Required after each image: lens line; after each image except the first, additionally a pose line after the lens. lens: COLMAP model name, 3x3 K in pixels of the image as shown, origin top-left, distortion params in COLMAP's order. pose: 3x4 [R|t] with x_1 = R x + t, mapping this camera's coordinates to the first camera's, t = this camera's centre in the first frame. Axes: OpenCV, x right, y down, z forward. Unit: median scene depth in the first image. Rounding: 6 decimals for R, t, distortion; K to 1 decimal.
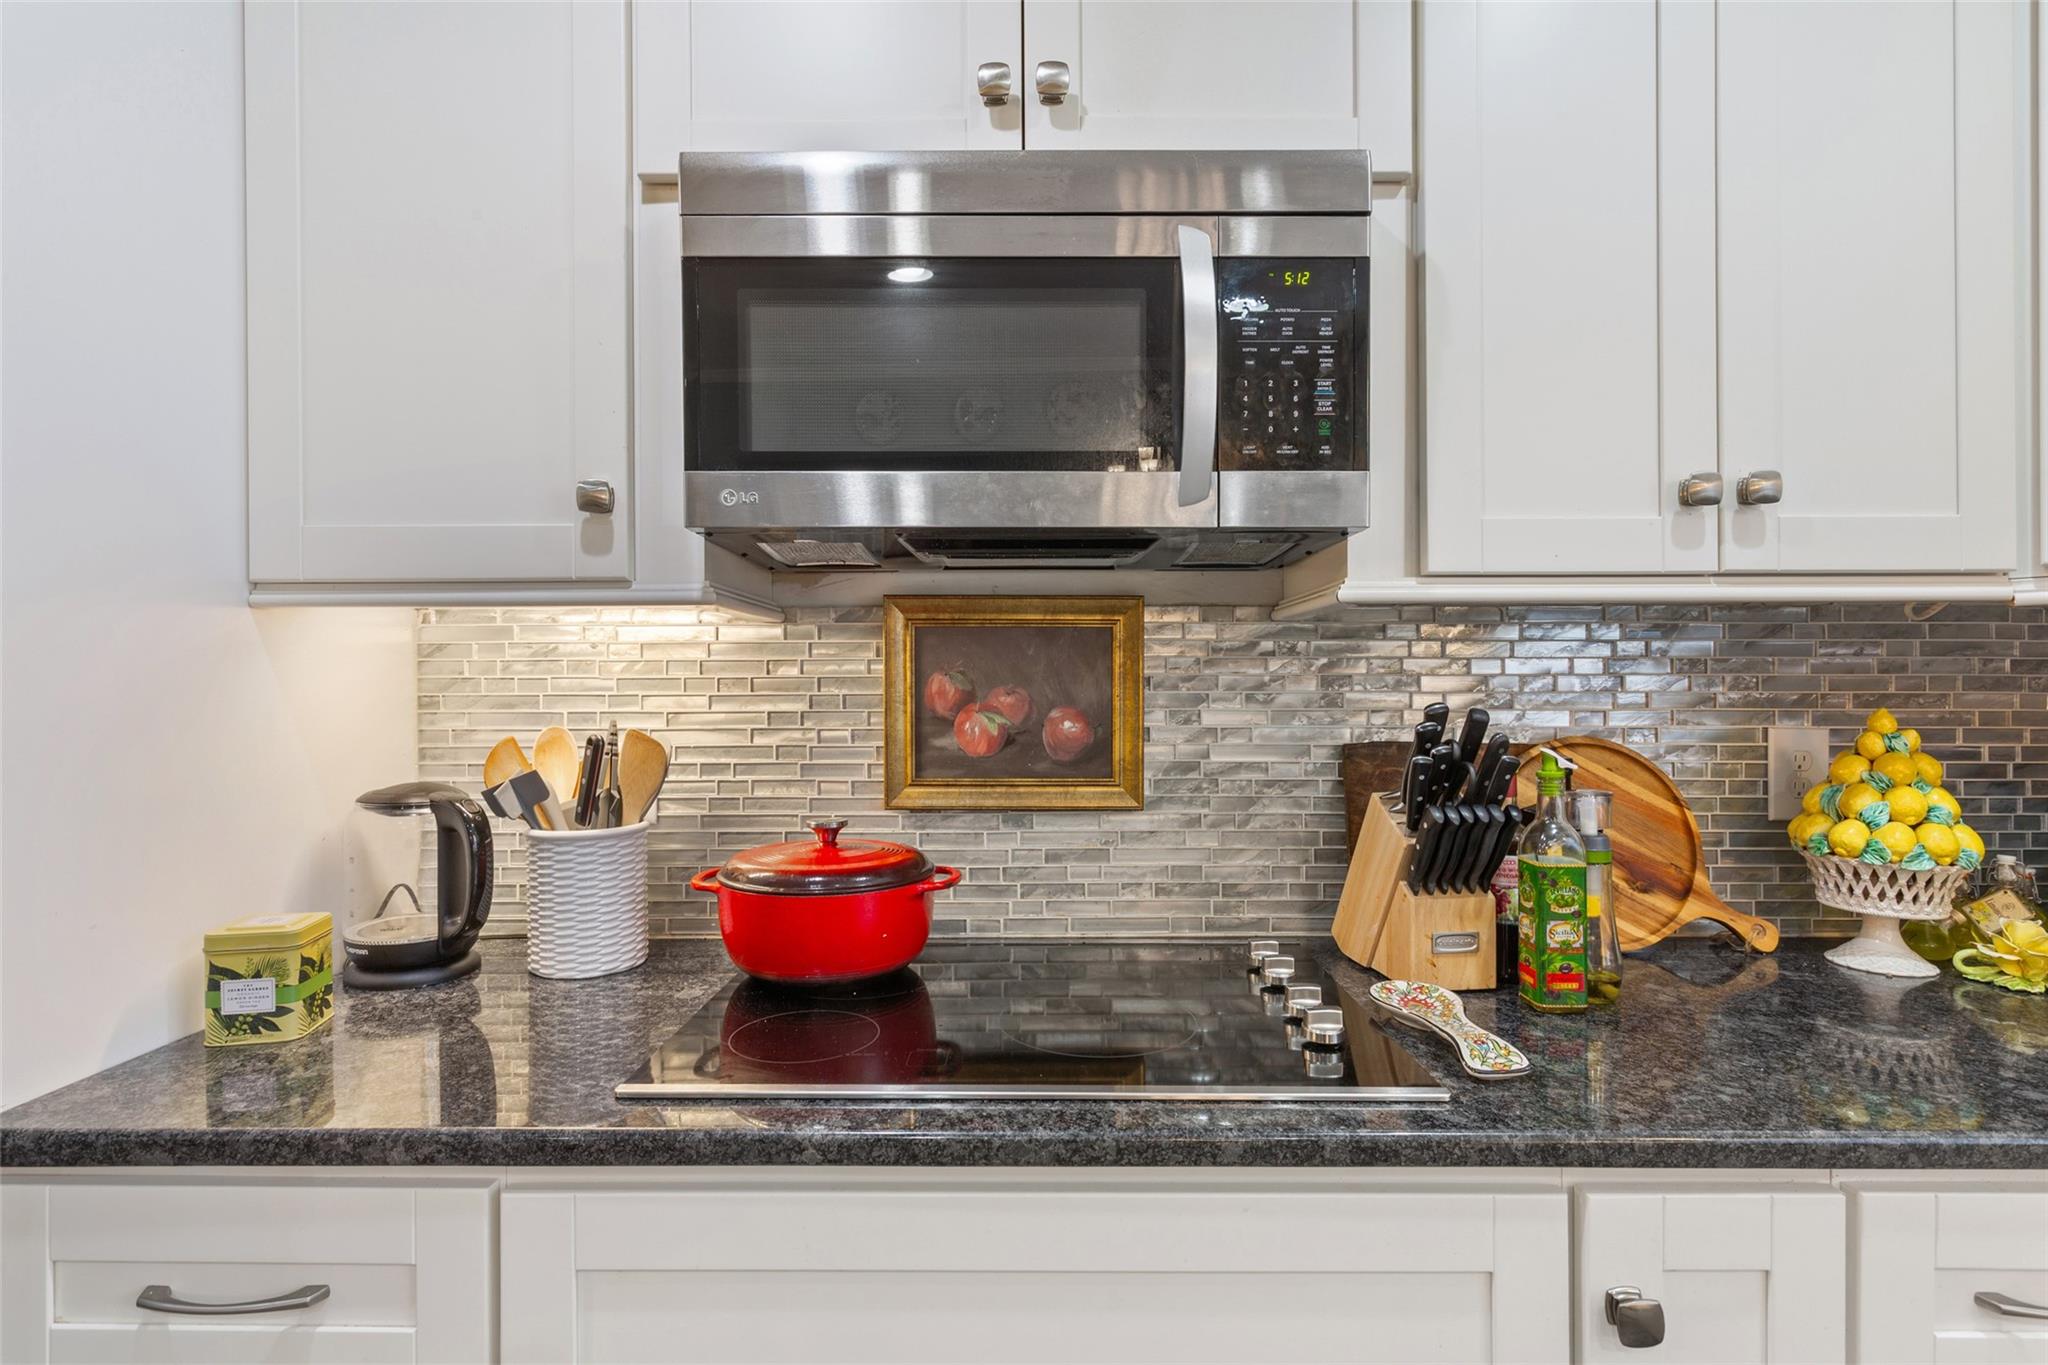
lens RADIAL K [[1001.0, 0, 1024.0], [0, 1001.0, 682.5], [0, 0, 1]] dist [0.000089, -0.000088]
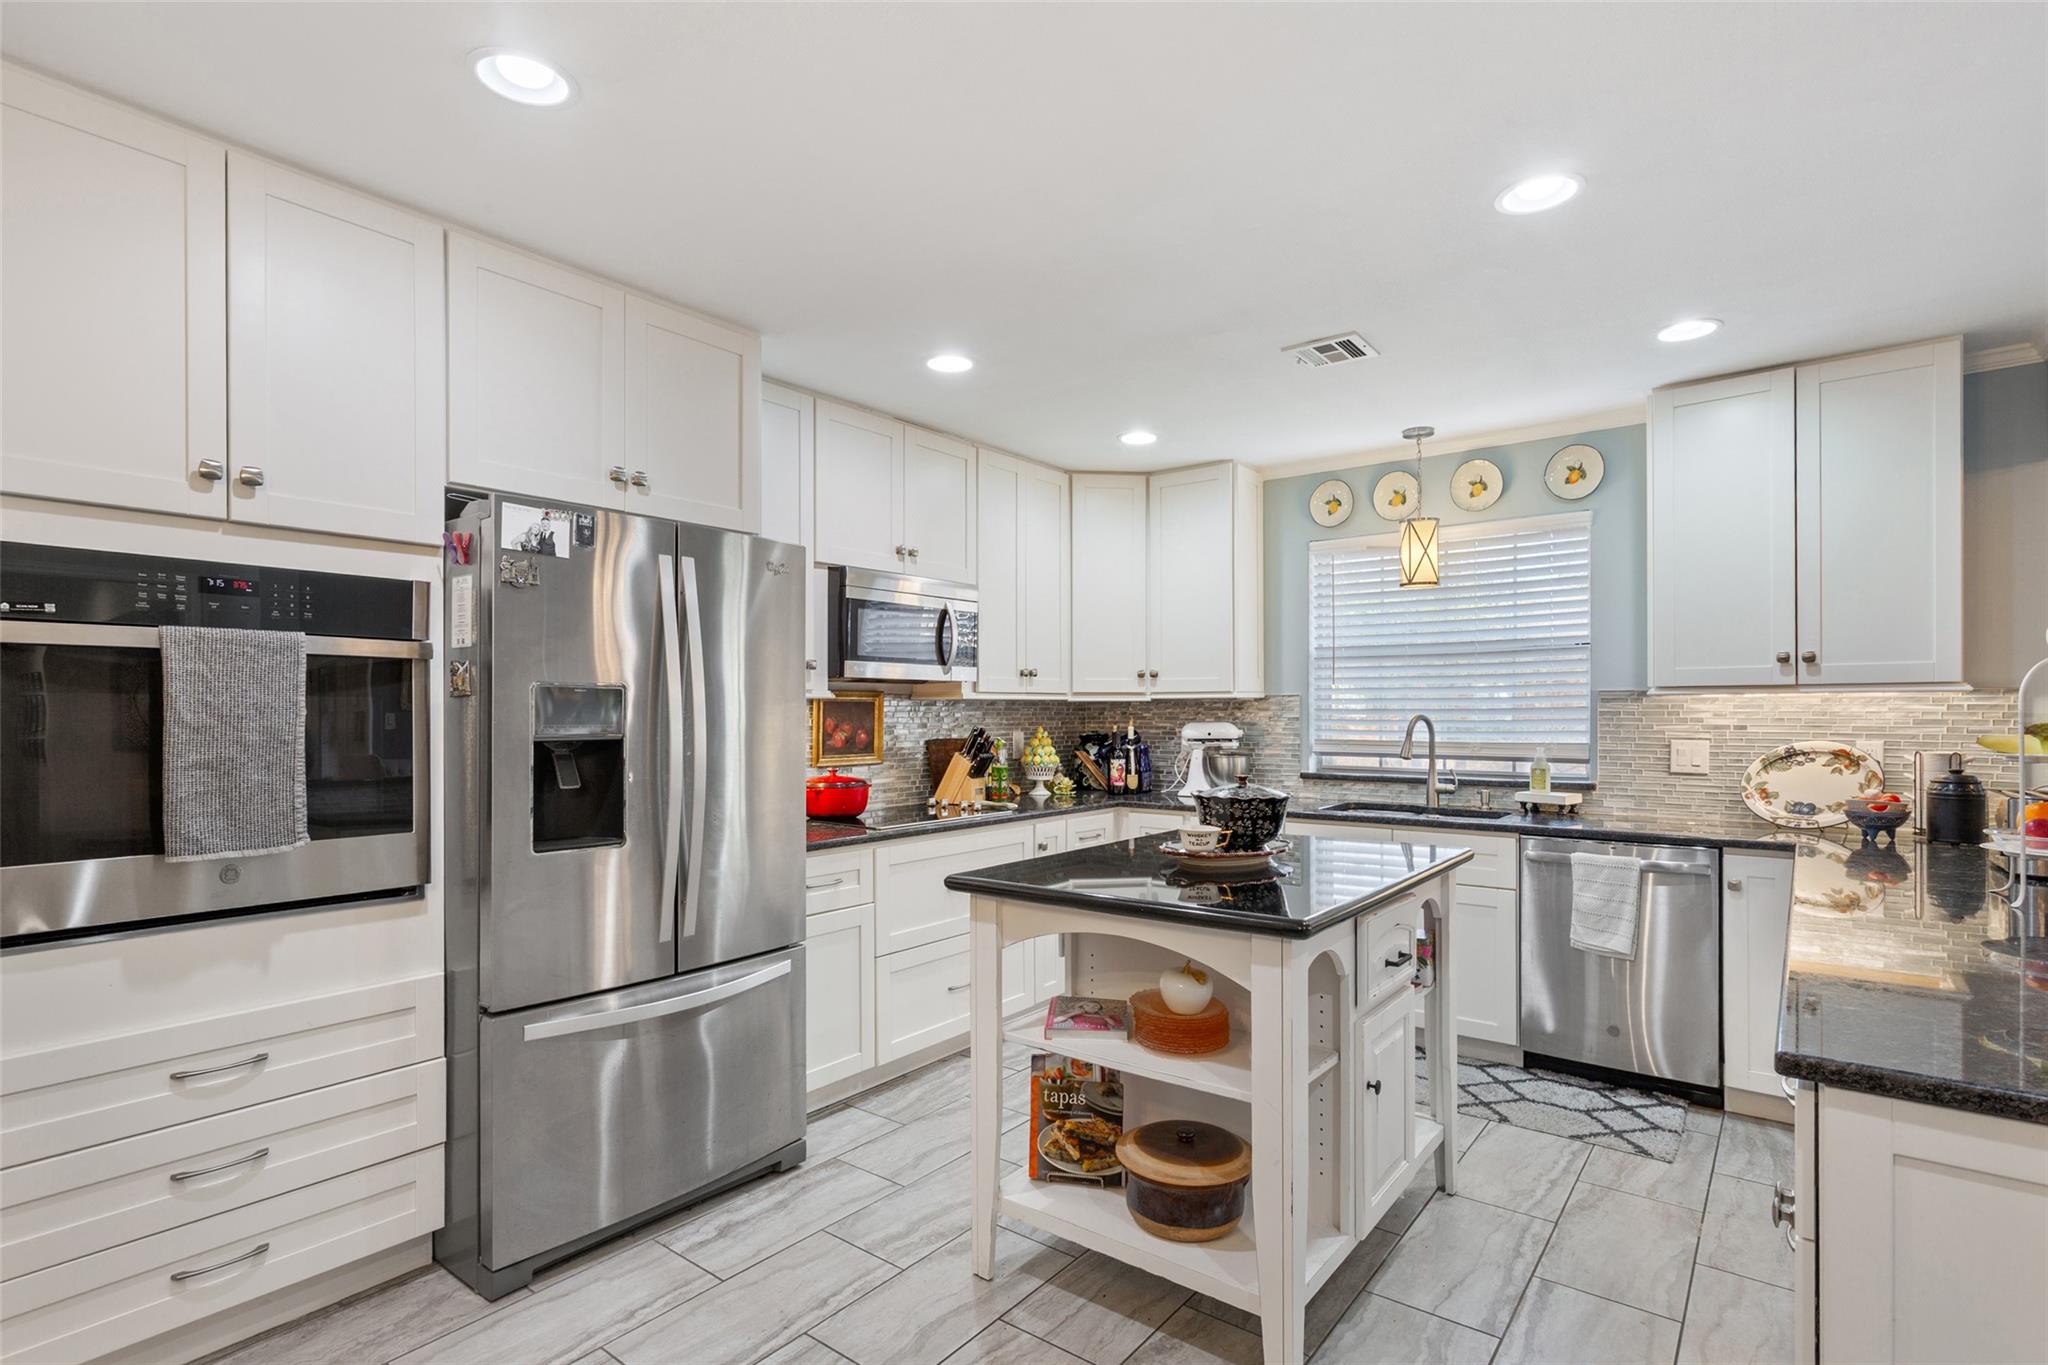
lens RADIAL K [[966.9, 0, 1035.3], [0, 966.9, 698.3], [0, 0, 1]] dist [0.000366, 0.000080]
pose [[0.608930, 0.009860, 0.793162, -2.094297], [-0.007436, 0.999950, -0.006722, -0.055884], [-0.793189, -0.001804, 0.608973, -1.234936]]
